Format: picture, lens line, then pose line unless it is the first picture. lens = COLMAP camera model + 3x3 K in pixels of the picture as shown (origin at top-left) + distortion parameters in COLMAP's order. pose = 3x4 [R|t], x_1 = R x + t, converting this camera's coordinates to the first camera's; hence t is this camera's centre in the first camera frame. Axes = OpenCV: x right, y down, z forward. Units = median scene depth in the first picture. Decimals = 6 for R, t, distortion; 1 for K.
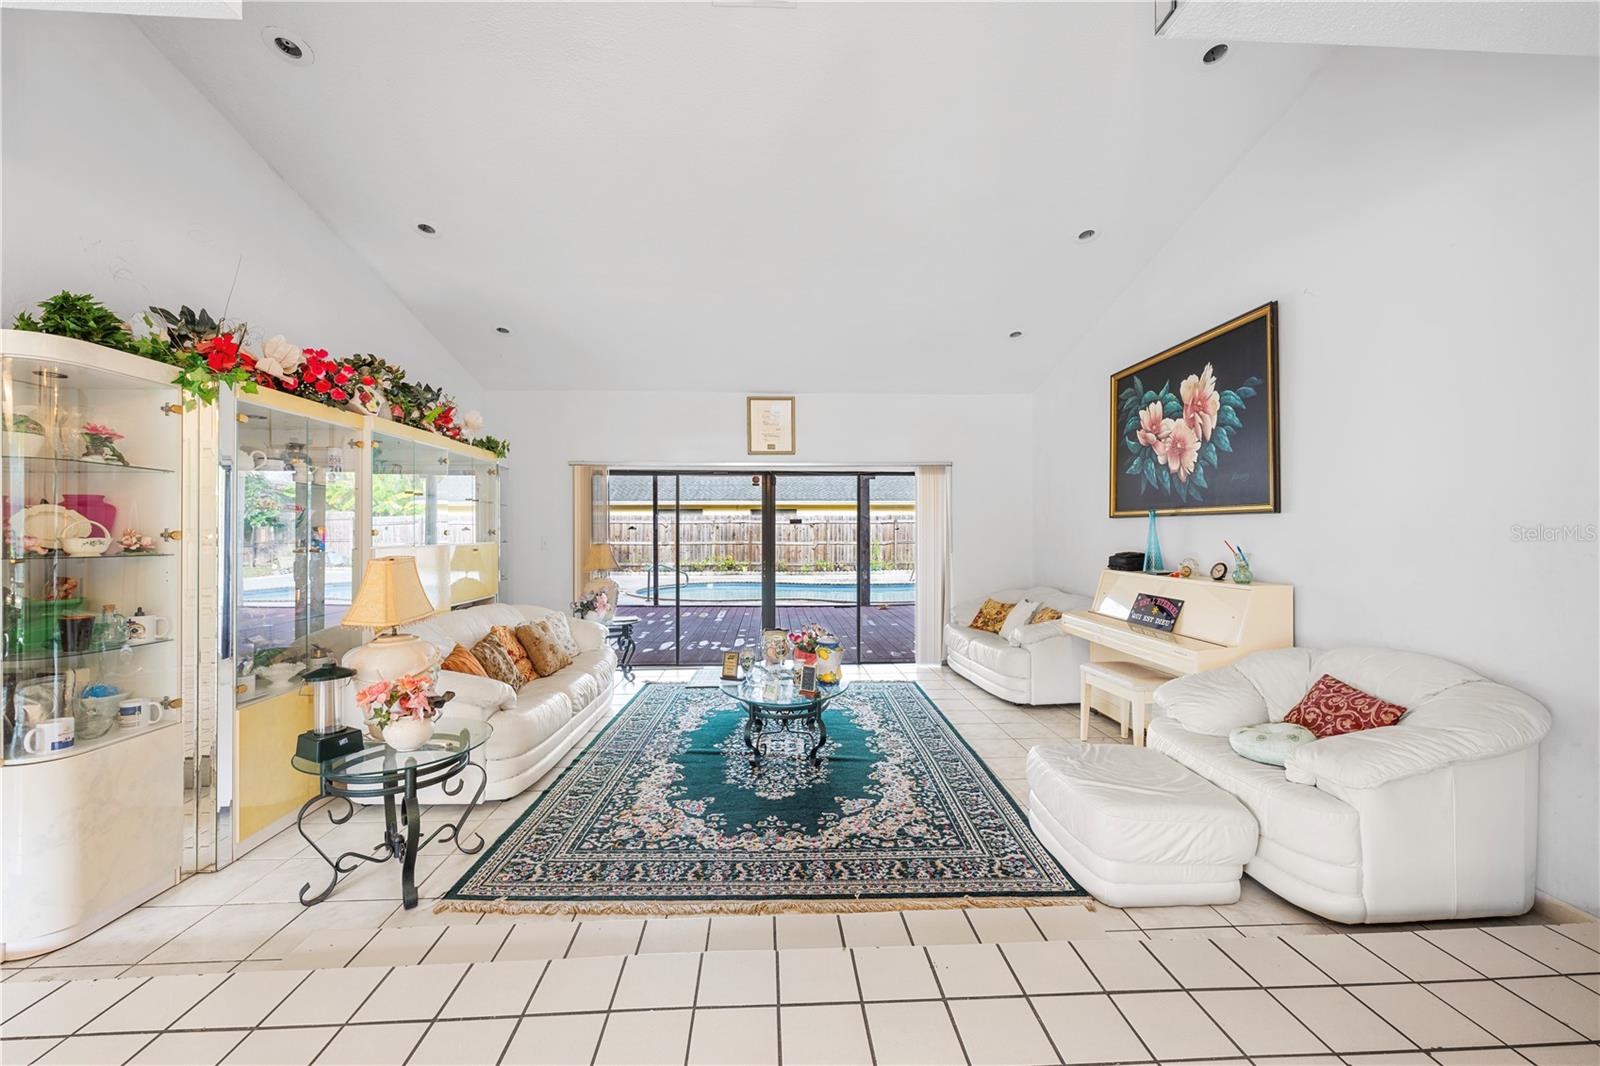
lens RADIAL K [[629.4, 0, 800.0], [0, 629.4, 533.0], [0, 0, 1]] dist [-0.002852, -0.000173]
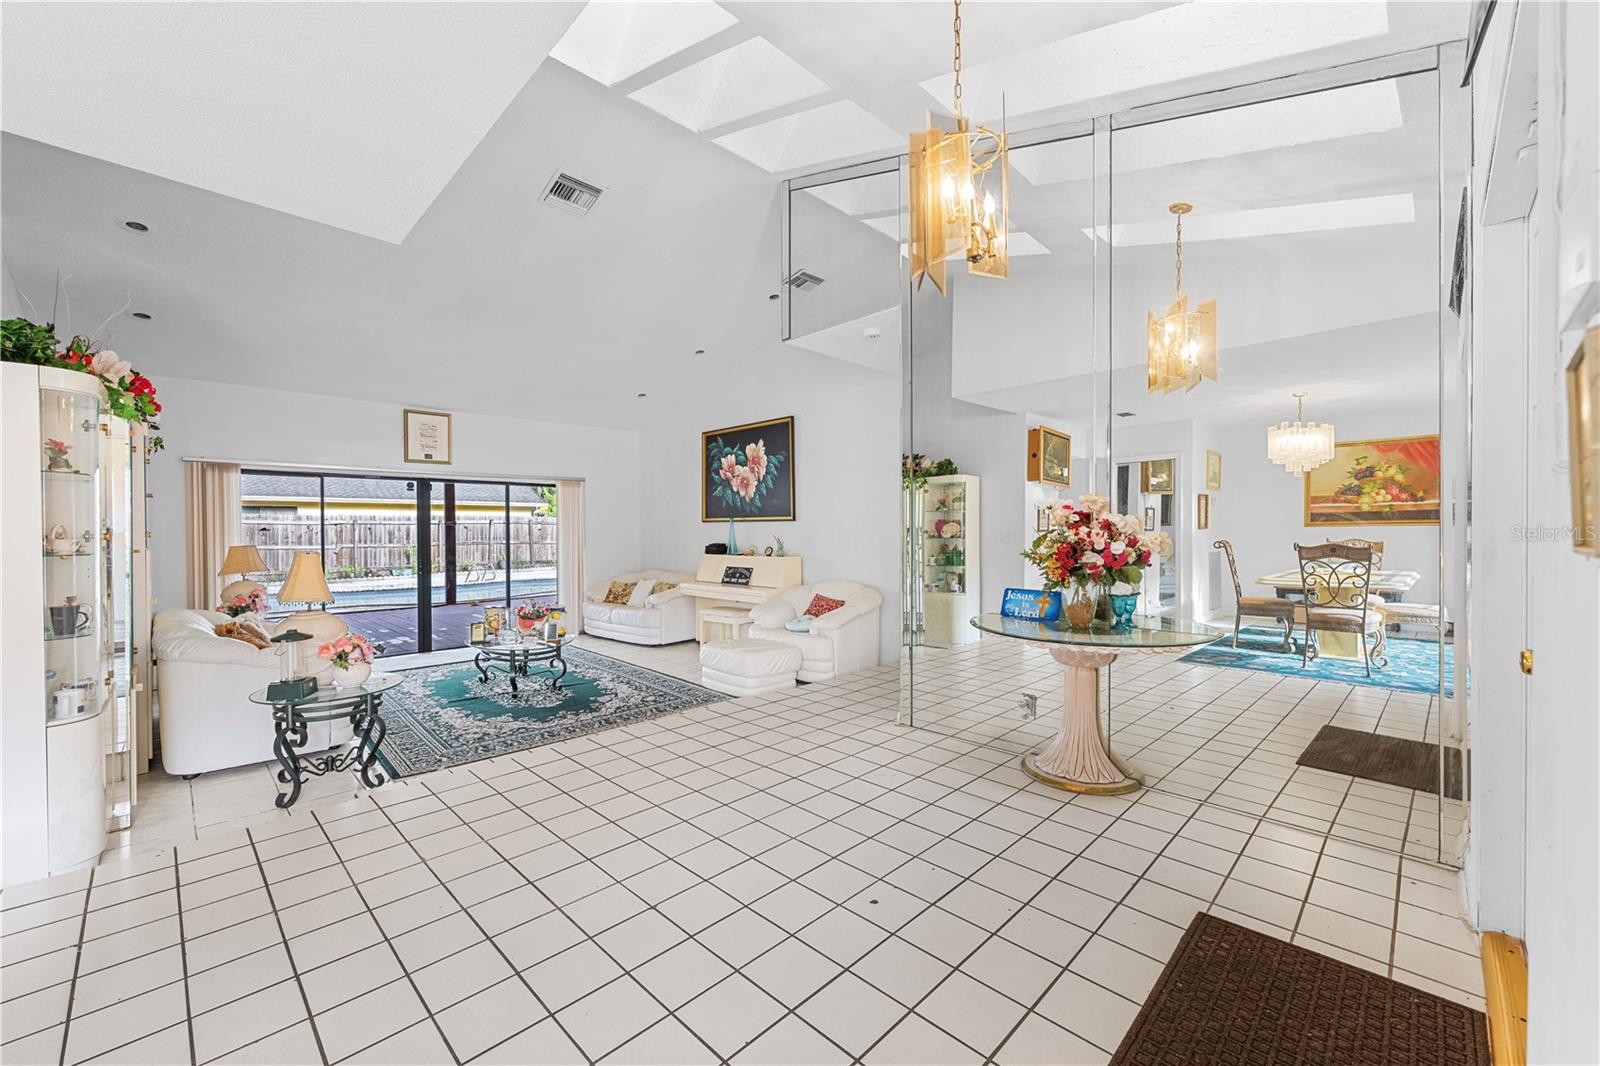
lens RADIAL K [[629.4, 0, 800.0], [0, 629.4, 533.0], [0, 0, 1]] dist [-0.002852, -0.000173]
pose [[0.740674, -0.006727, 0.671831, -0.482205], [0.006998, 0.999973, 0.002298, 0.001822], [-0.671828, 0.003000, 0.740701, -0.420779]]
